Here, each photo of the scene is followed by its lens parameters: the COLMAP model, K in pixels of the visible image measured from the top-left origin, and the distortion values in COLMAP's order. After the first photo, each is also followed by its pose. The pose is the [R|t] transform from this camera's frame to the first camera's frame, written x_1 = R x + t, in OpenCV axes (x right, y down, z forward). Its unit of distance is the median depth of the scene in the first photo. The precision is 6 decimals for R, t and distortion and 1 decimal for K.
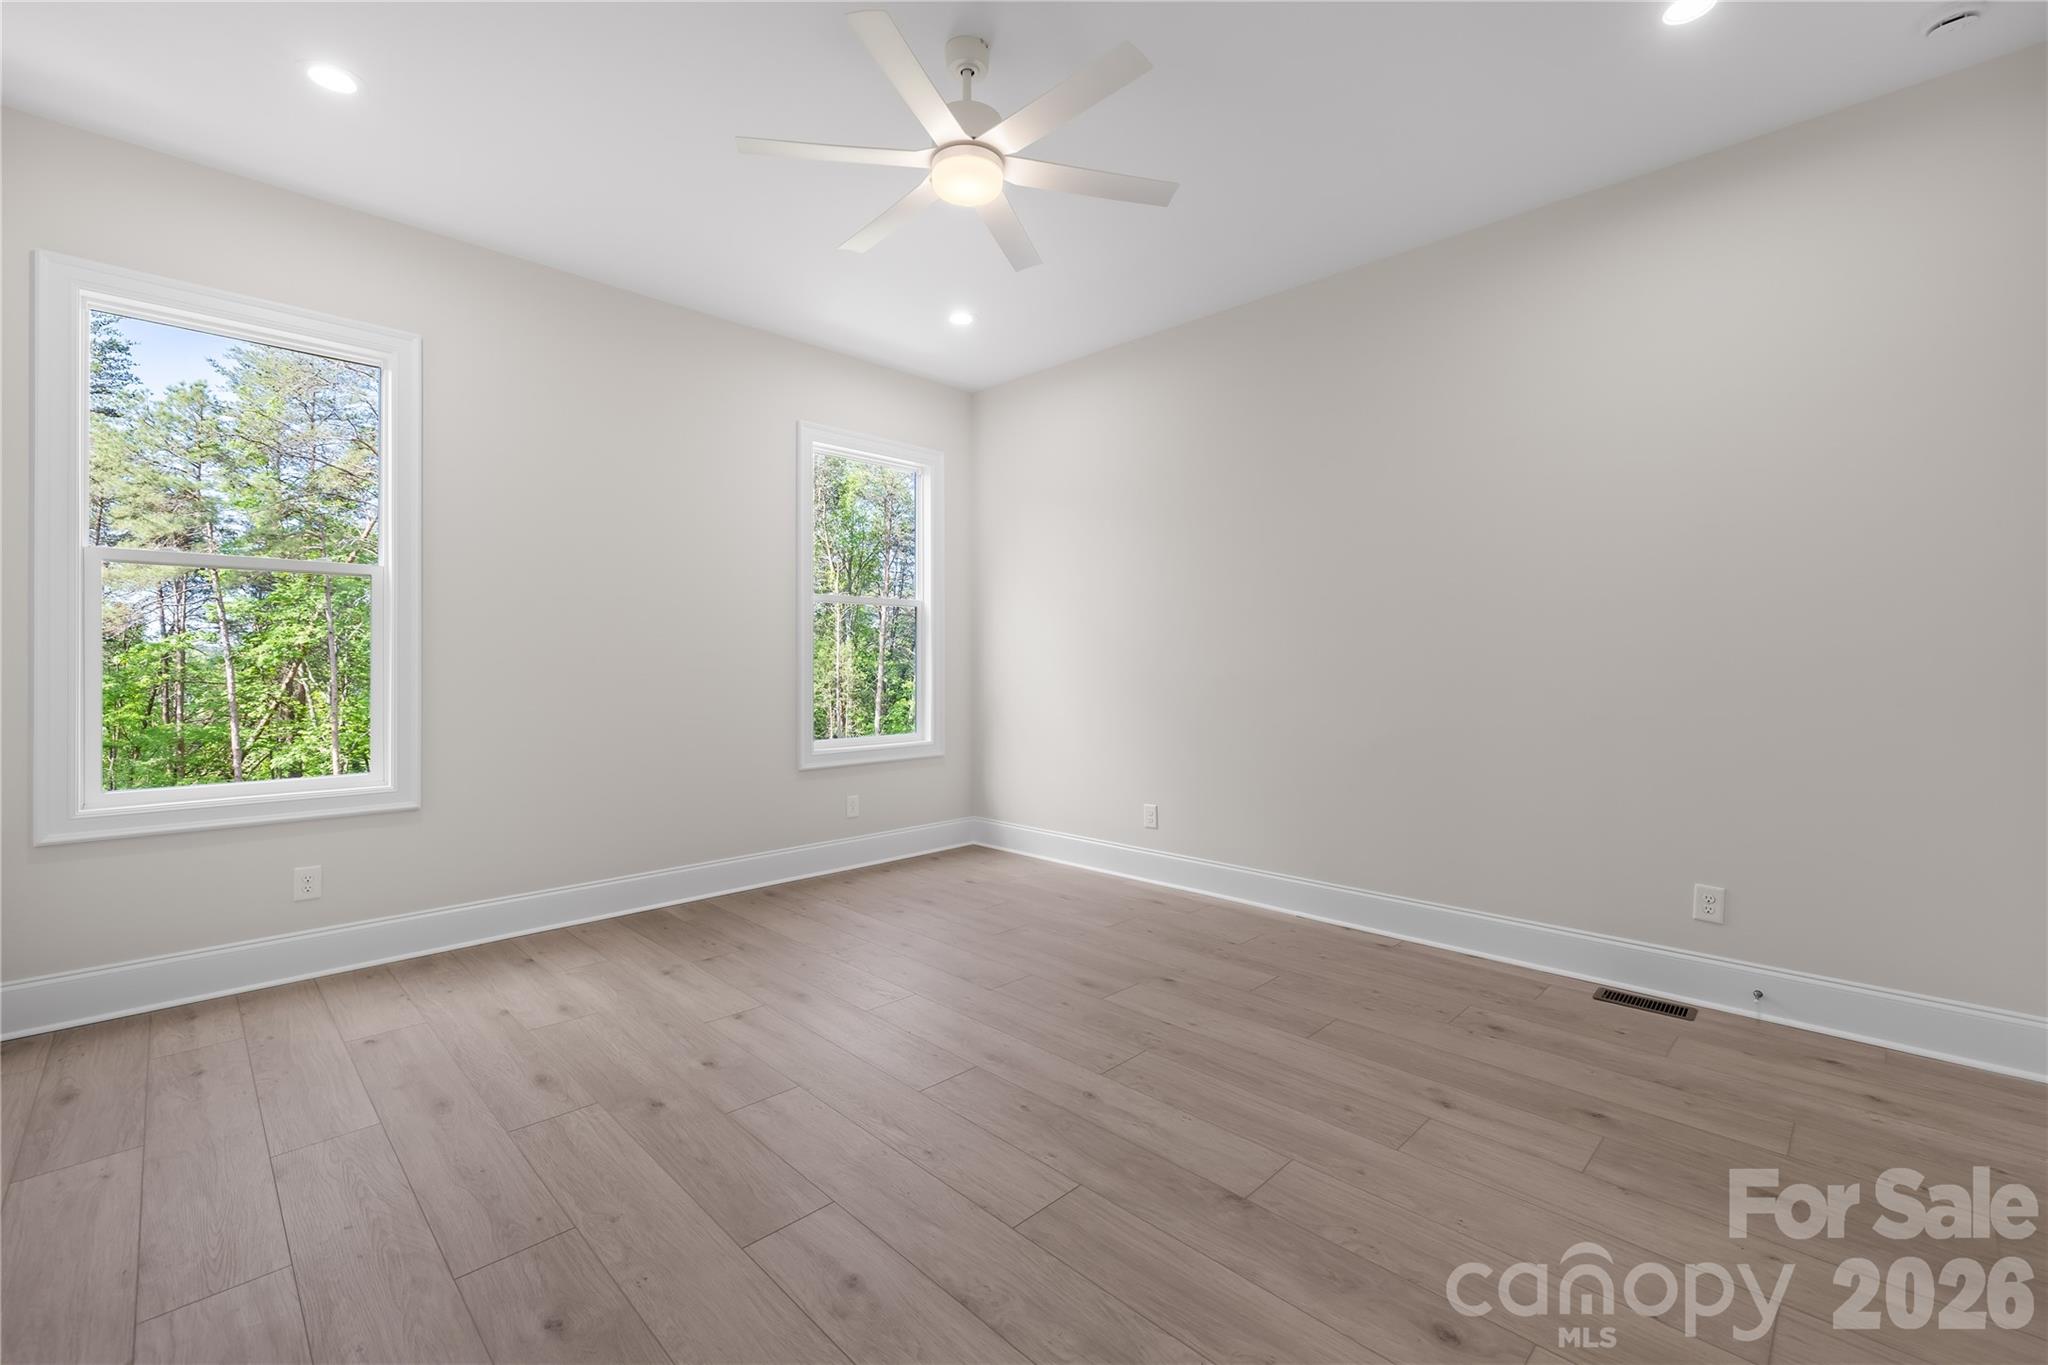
lens RADIAL K [[870.5, 0, 980.5], [0, 870.5, 672.4], [0, 0, 1]] dist [-0.002099, -0.000237]
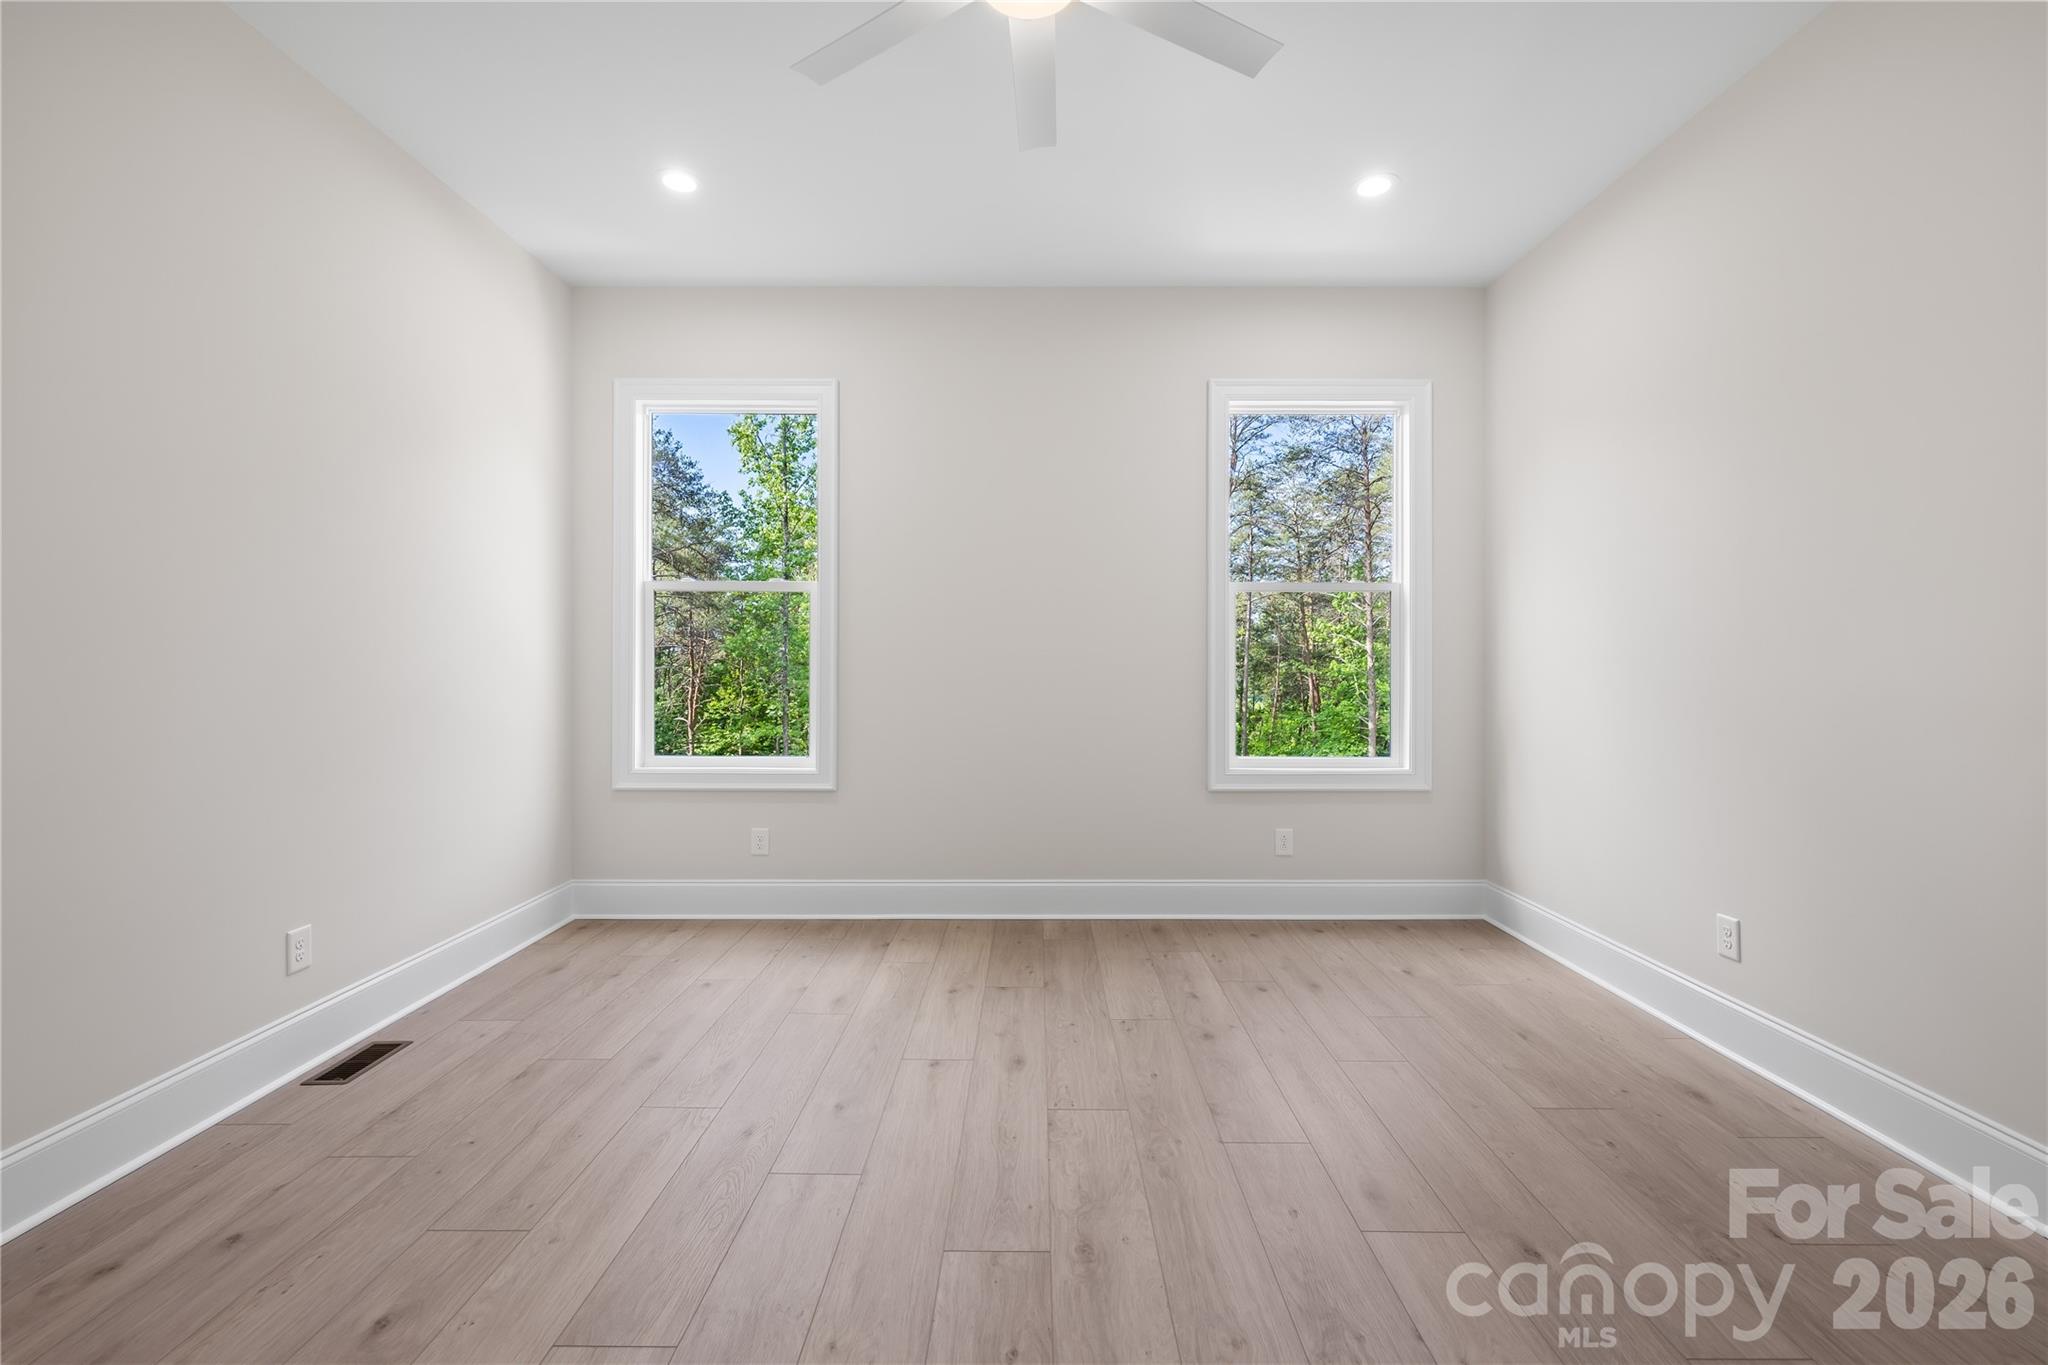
lens RADIAL K [[862.3, 0, 1014.3], [0, 862.3, 670.1], [0, 0, 1]] dist [-0.000848, 0.000391]
pose [[0.718328, 0.007498, -0.695664, 0.301710], [-0.009061, 0.999958, 0.001421, -0.006468], [0.695646, 0.005283, 0.718366, 0.327000]]
